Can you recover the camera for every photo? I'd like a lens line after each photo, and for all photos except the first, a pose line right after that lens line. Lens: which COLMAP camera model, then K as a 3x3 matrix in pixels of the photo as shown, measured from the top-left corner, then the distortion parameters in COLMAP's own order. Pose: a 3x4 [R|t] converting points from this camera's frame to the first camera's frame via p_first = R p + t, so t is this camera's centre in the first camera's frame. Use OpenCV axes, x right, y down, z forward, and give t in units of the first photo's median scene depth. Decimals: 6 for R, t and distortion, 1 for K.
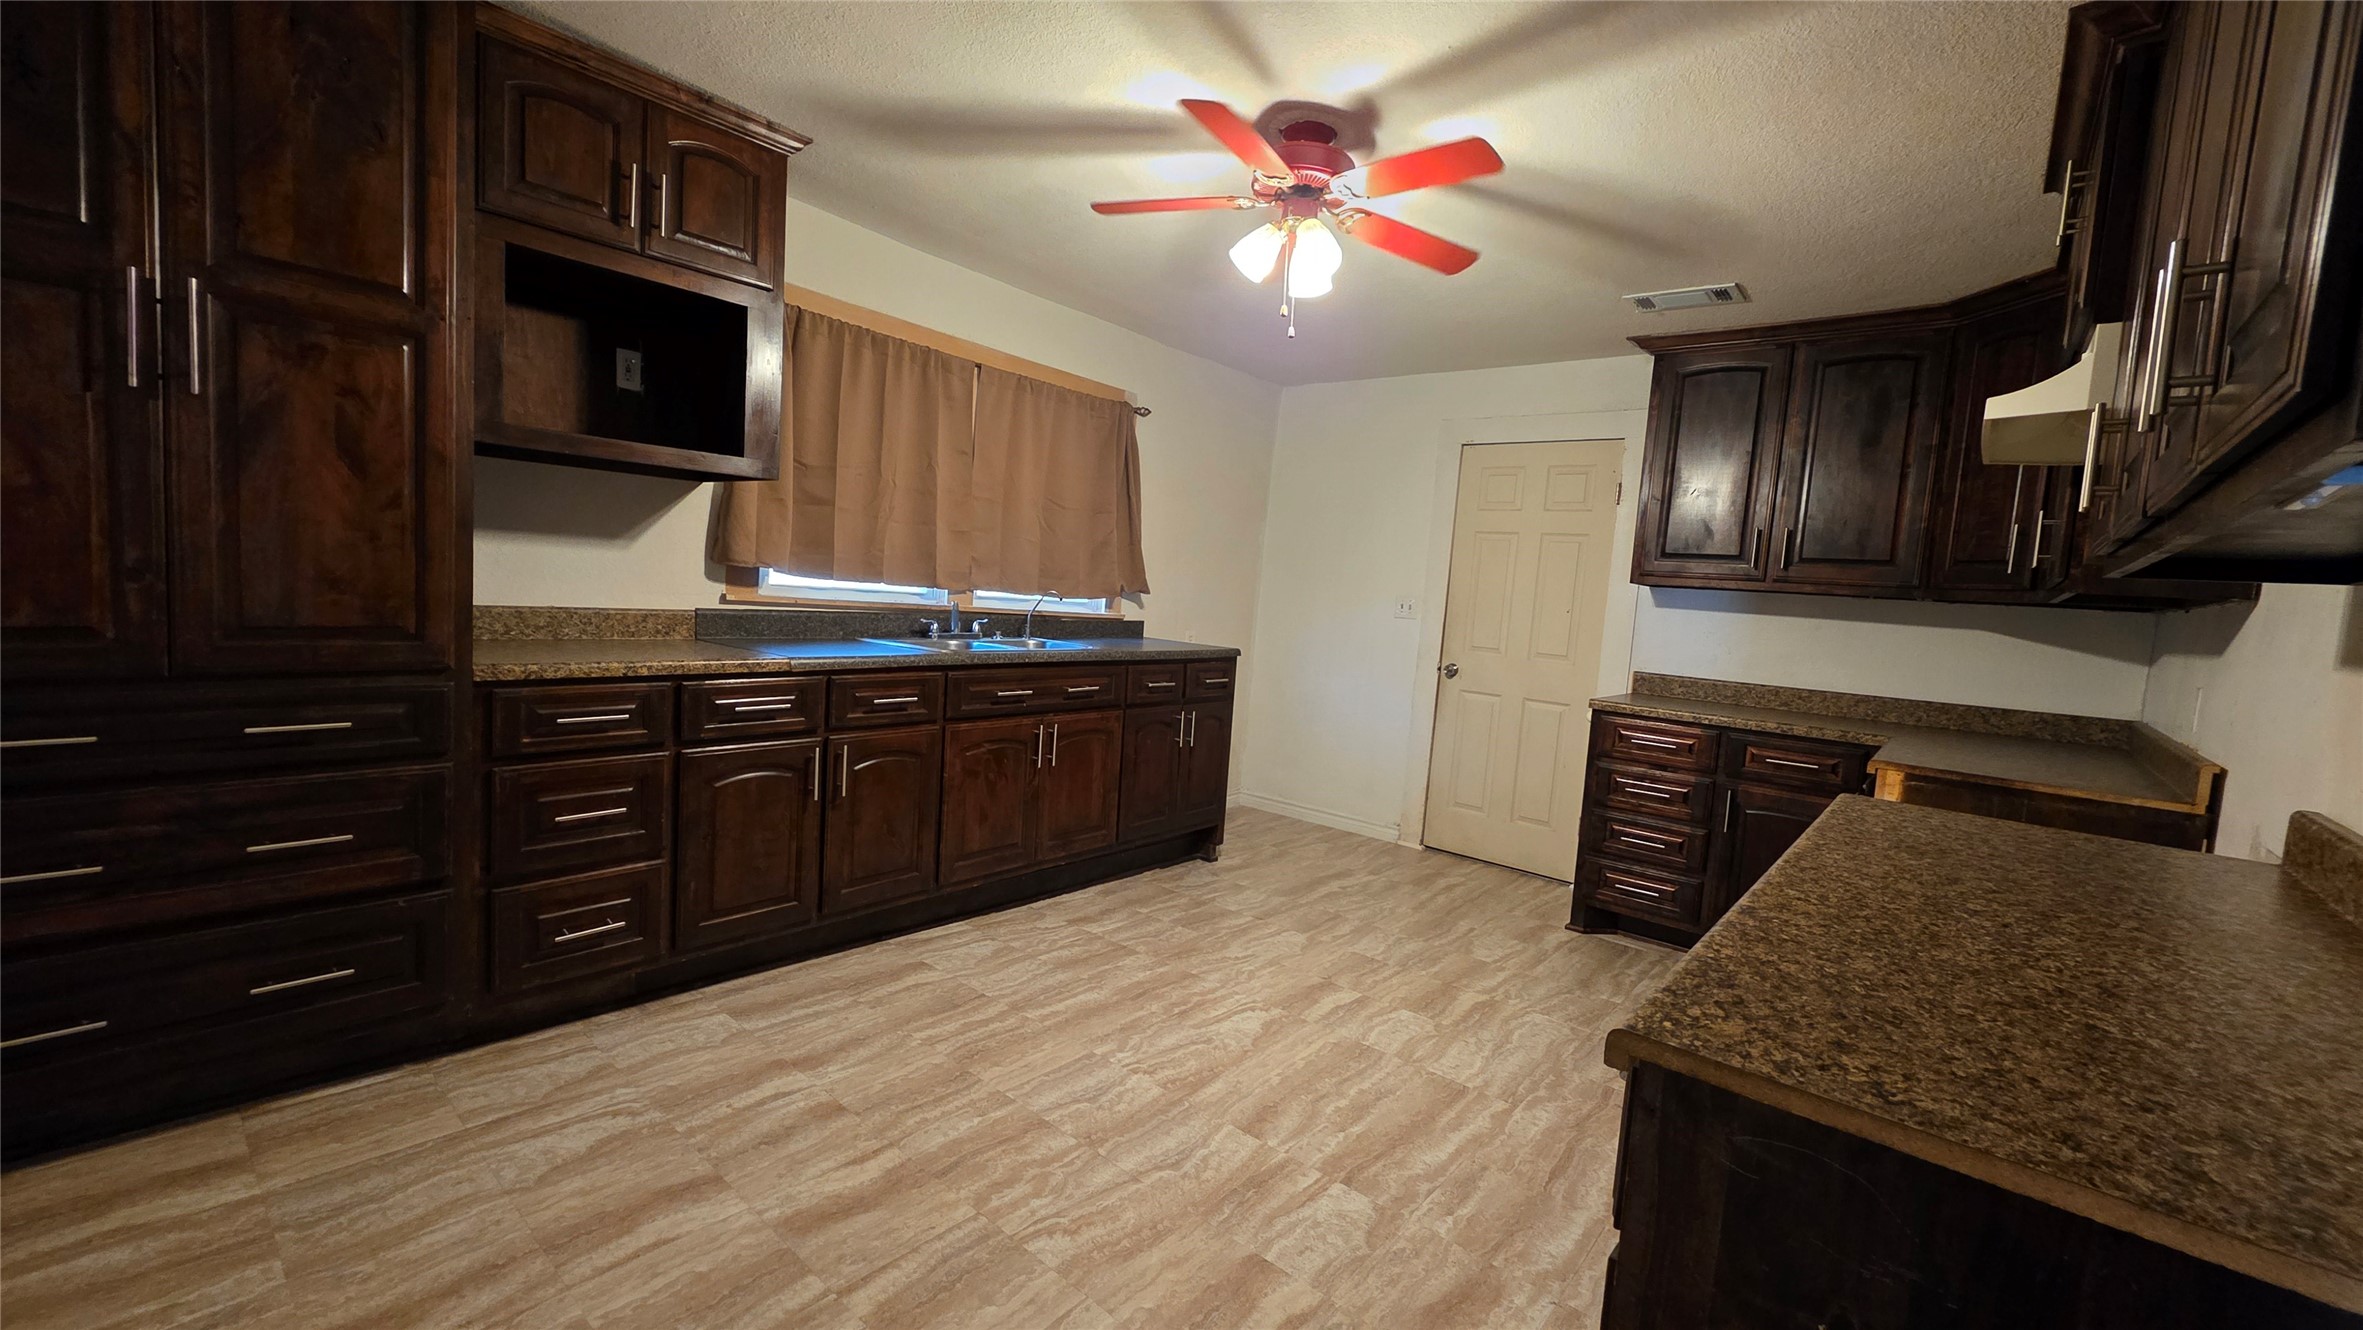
lens RADIAL K [[936.8, 0, 1174.6], [0, 936.8, 662.0], [0, 0, 1]] dist [-0.000896, 0.000021]
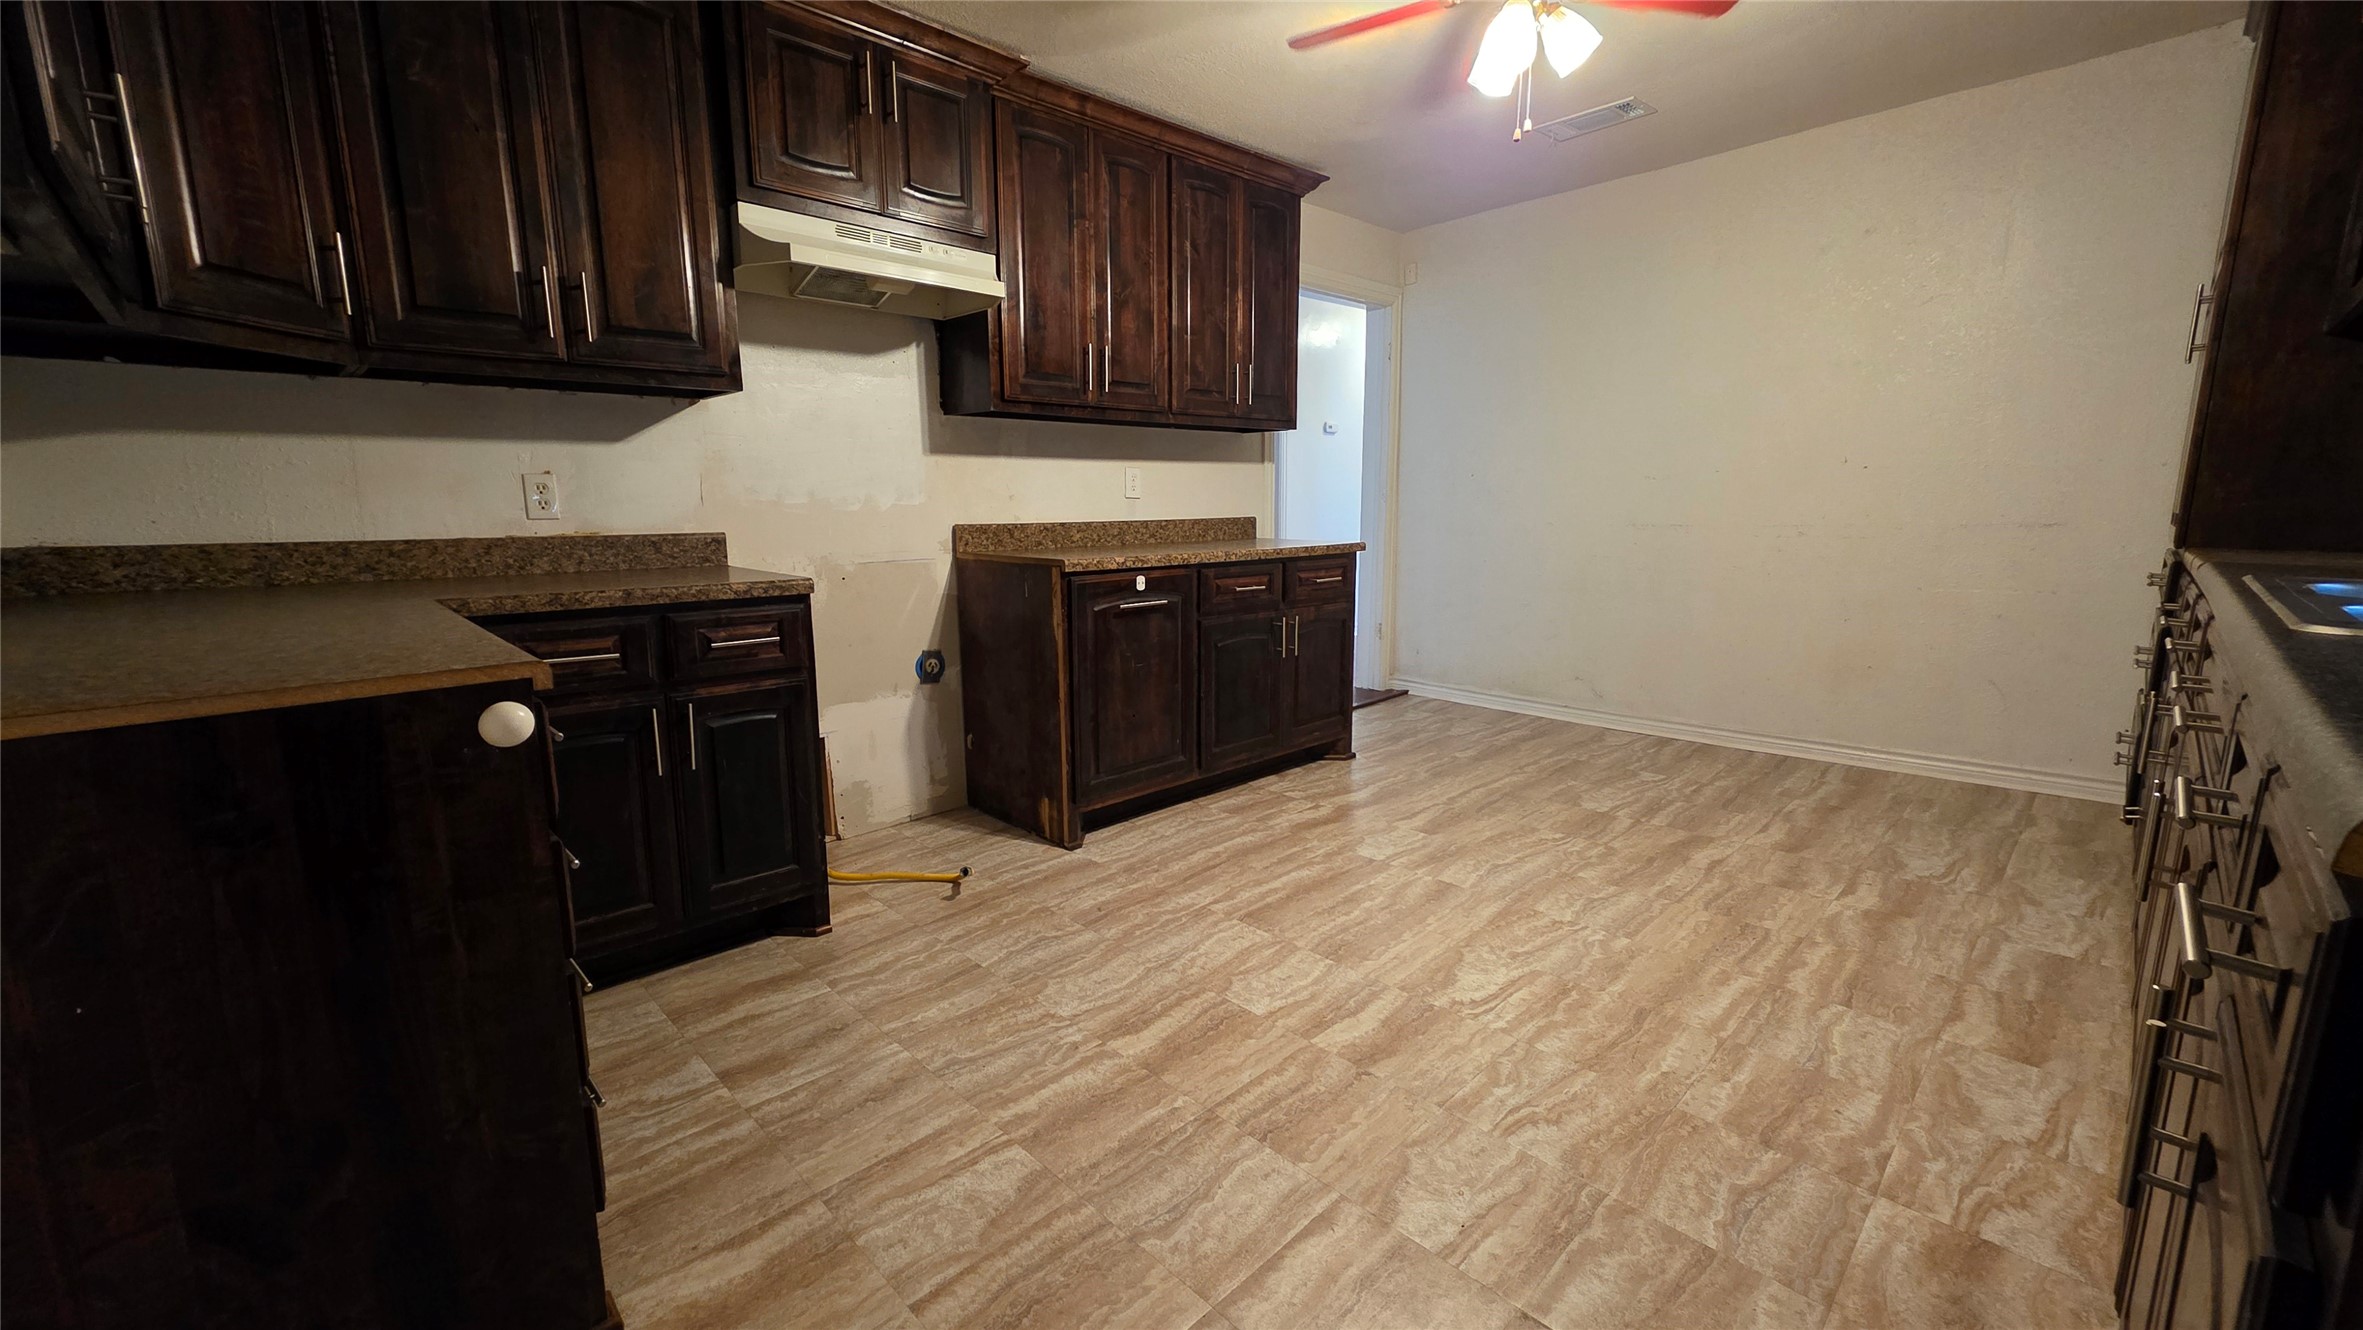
lens RADIAL K [[936.8, 0, 1185.7], [0, 936.8, 662.2], [0, 0, 1]] dist [-0.000896, 0.000021]
pose [[-0.994225, -0.078776, 0.072870, 0.290544], [-0.057157, 0.963456, 0.261698, -0.070854], [-0.090823, 0.256022, -0.962395, 1.747179]]
